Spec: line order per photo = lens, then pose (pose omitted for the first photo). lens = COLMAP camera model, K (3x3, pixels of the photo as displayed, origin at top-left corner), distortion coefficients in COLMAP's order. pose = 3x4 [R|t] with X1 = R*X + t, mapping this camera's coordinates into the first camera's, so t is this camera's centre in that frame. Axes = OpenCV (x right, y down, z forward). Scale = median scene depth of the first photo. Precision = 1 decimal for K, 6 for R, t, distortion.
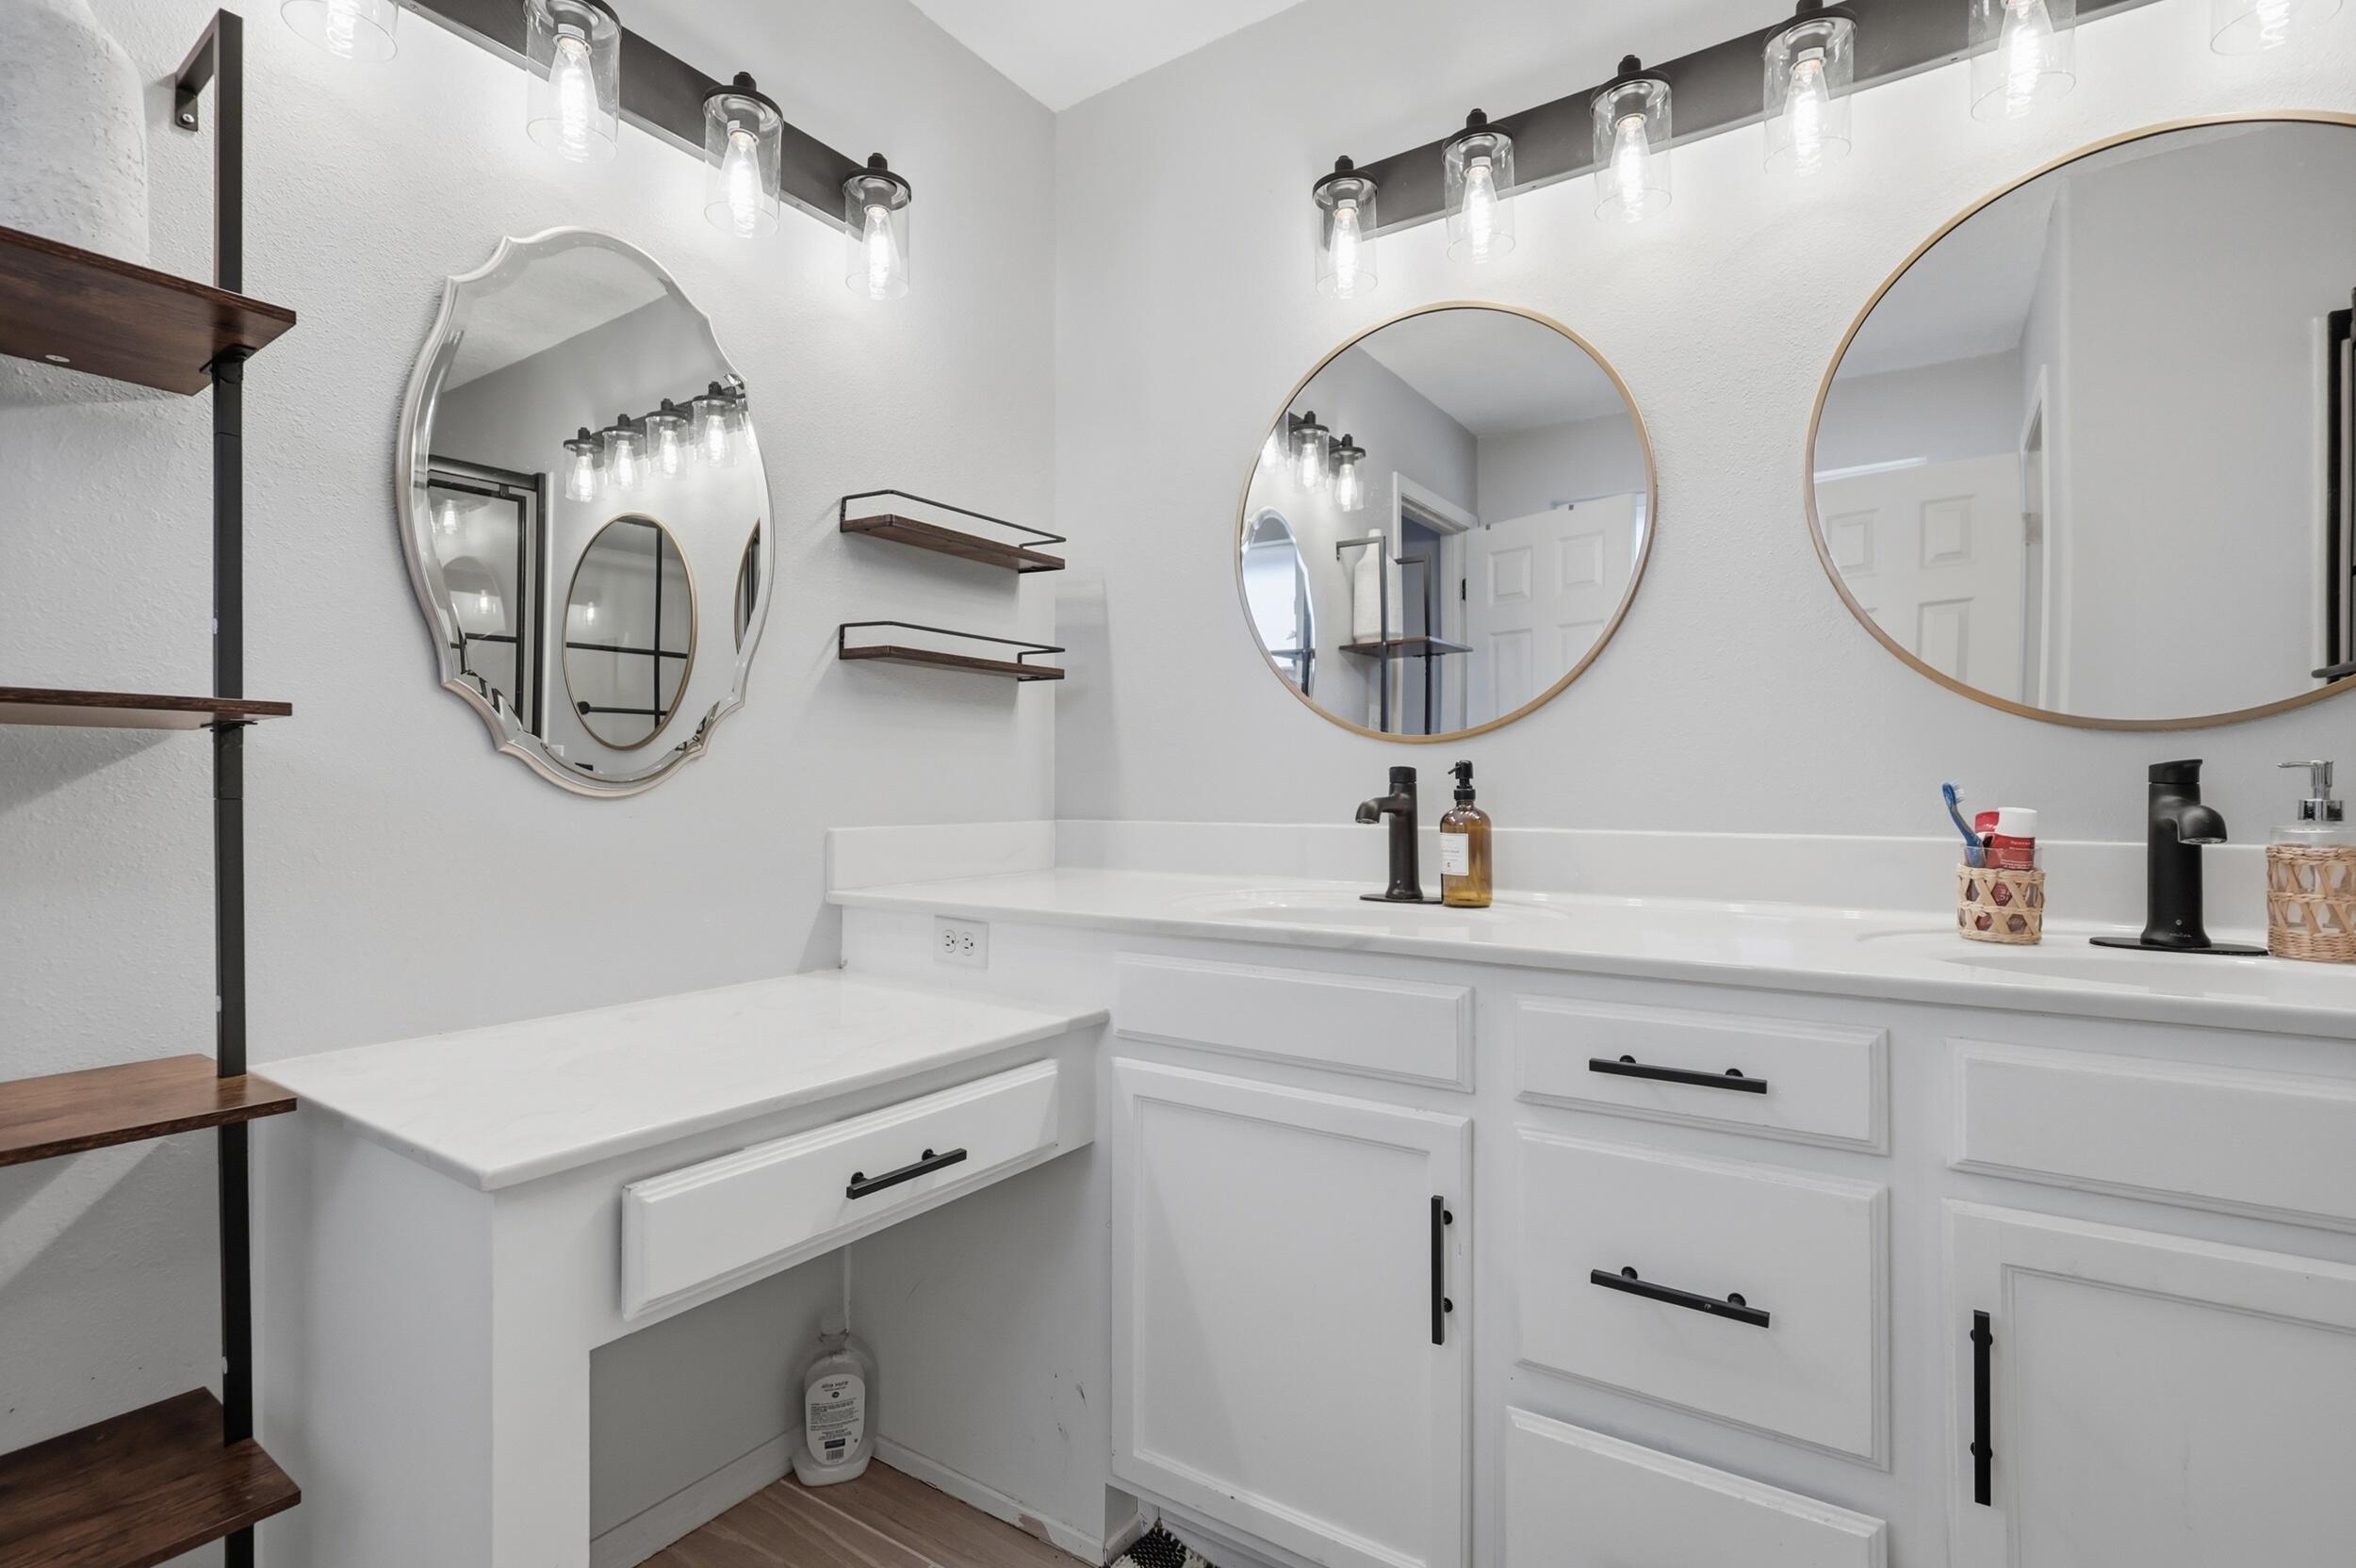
lens RADIAL K [[1105.3, 0, 1178.0], [0, 1105.3, 784.0], [0, 0, 1]] dist [-0.044301, 0.000285]
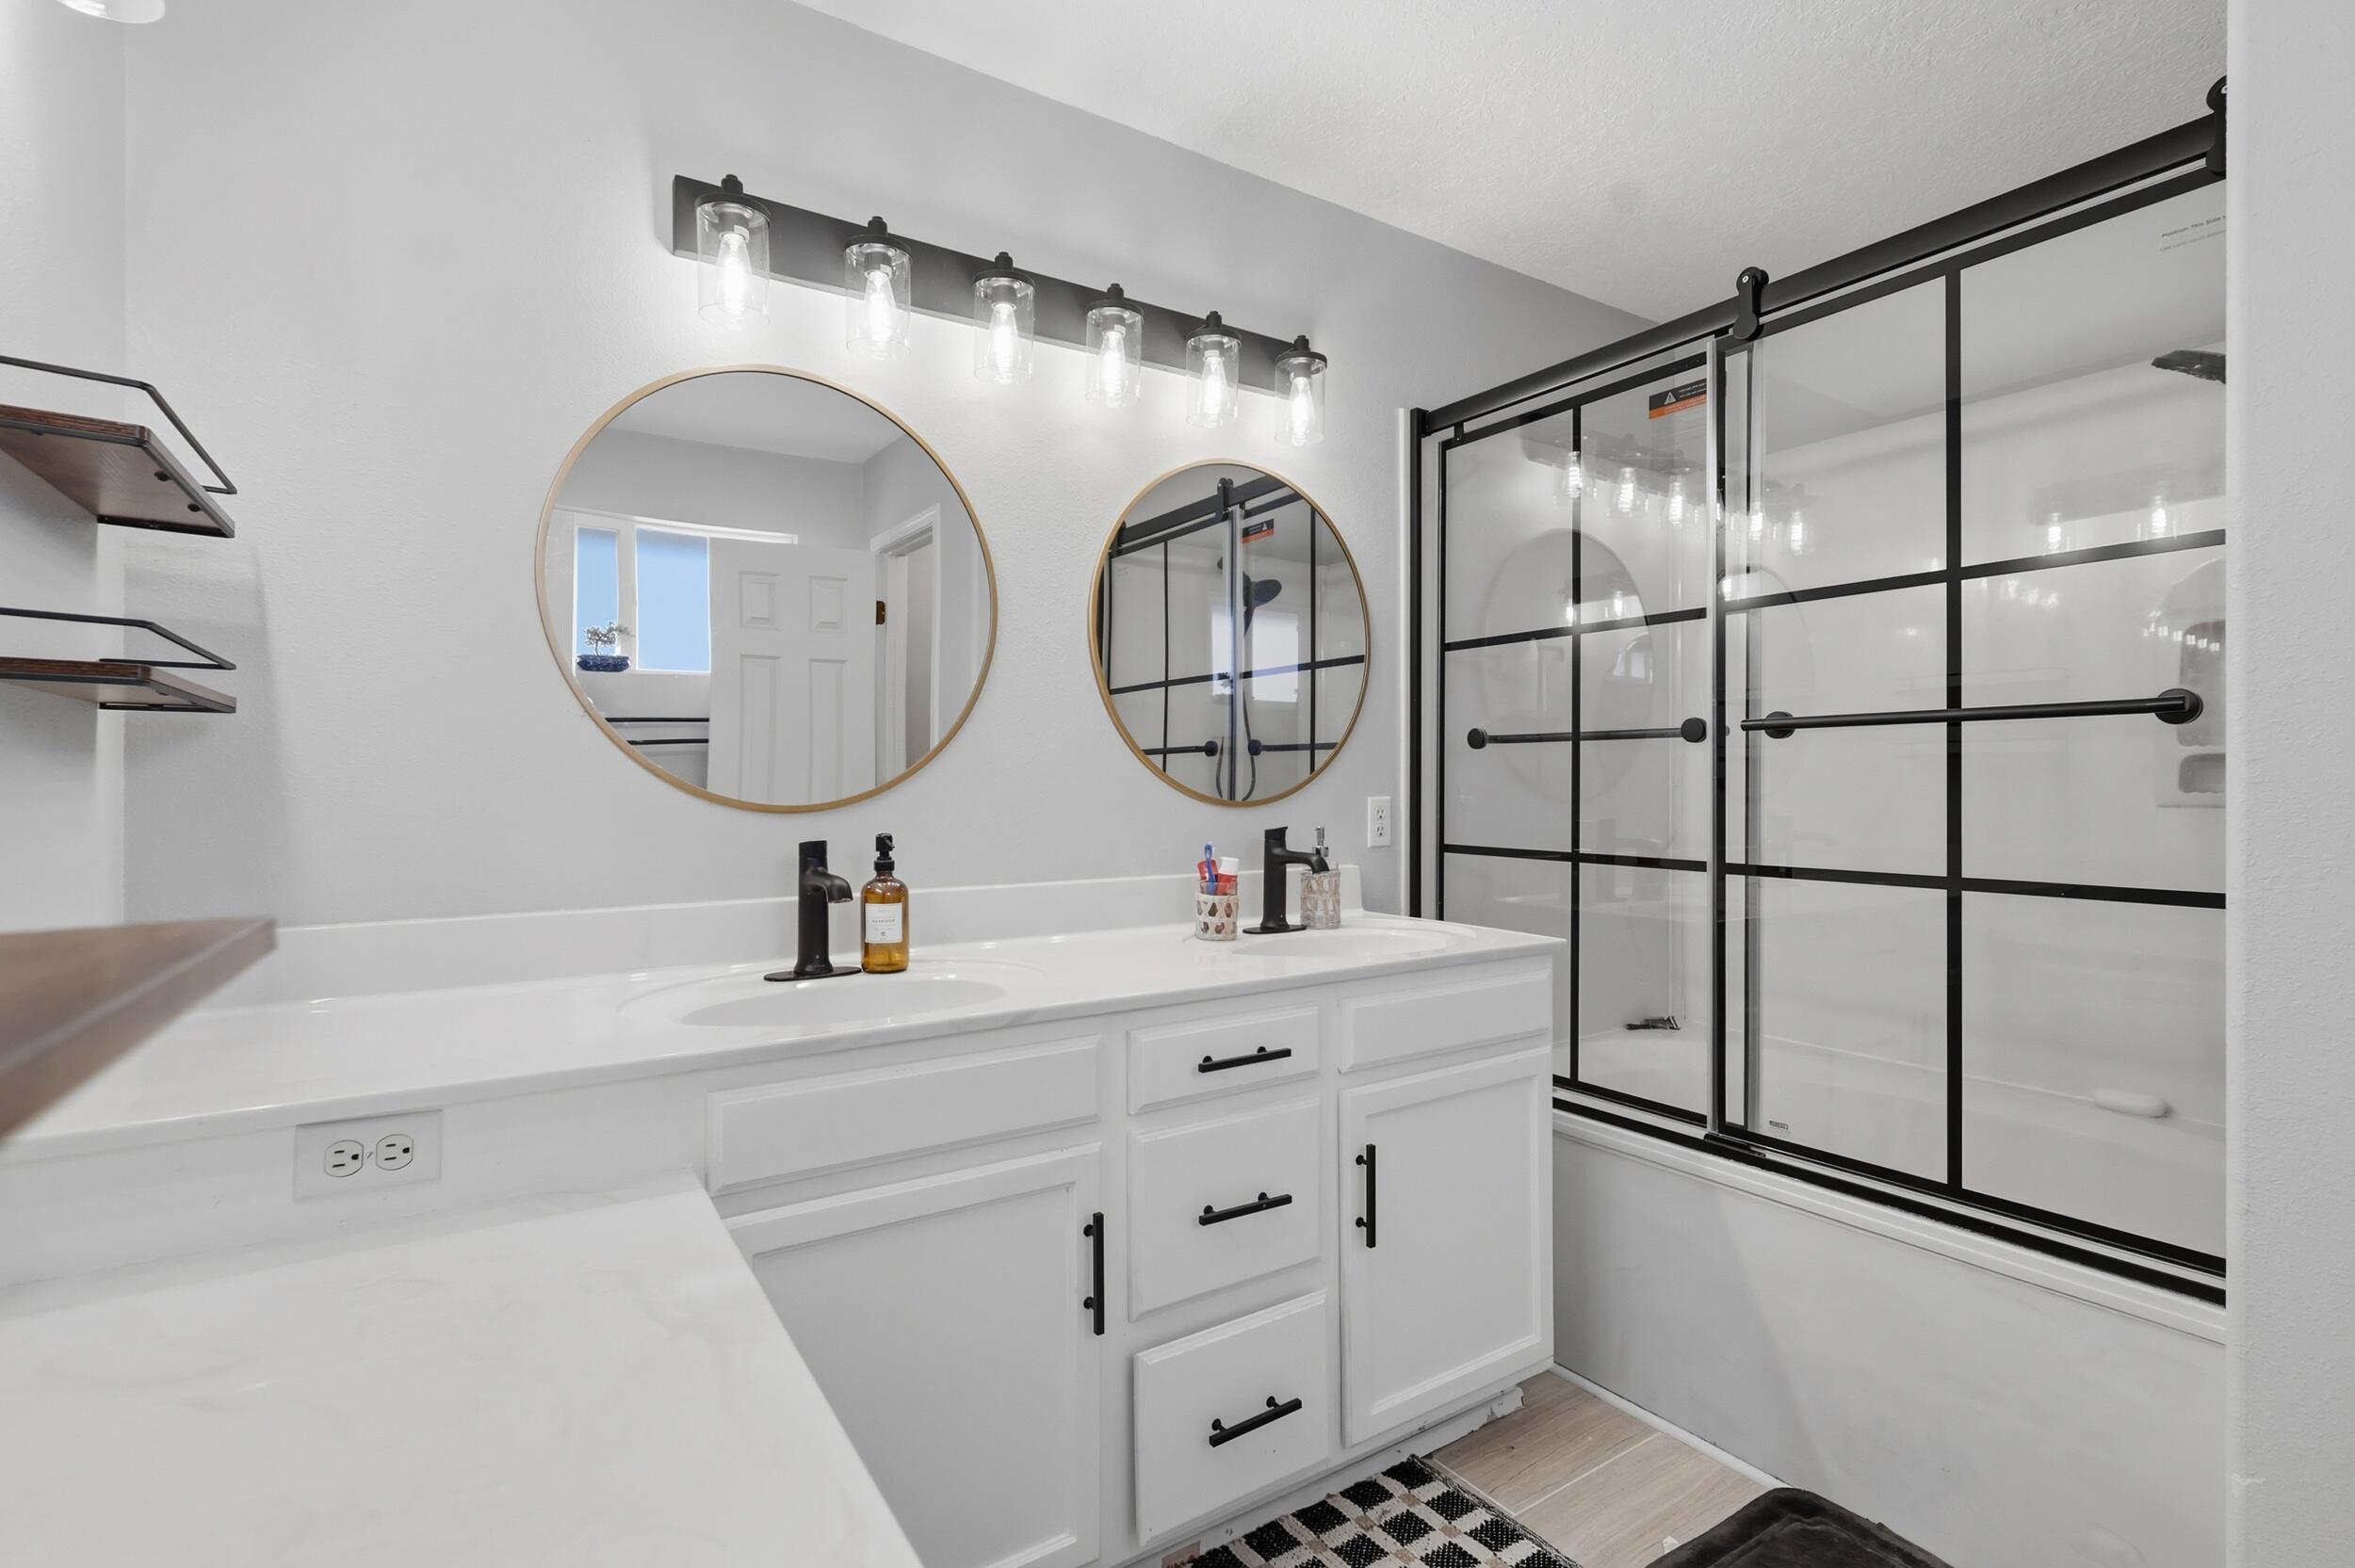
lens RADIAL K [[1087.0, 0, 1177.5], [0, 1087.0, 784.0], [0, 0, 1]] dist [-0.029054, -0.000028]
pose [[0.367693, -0.004412, 0.929937, -0.627682], [-0.002353, 0.999981, 0.005675, -0.078184], [-0.929944, -0.004274, 0.367676, 0.359625]]
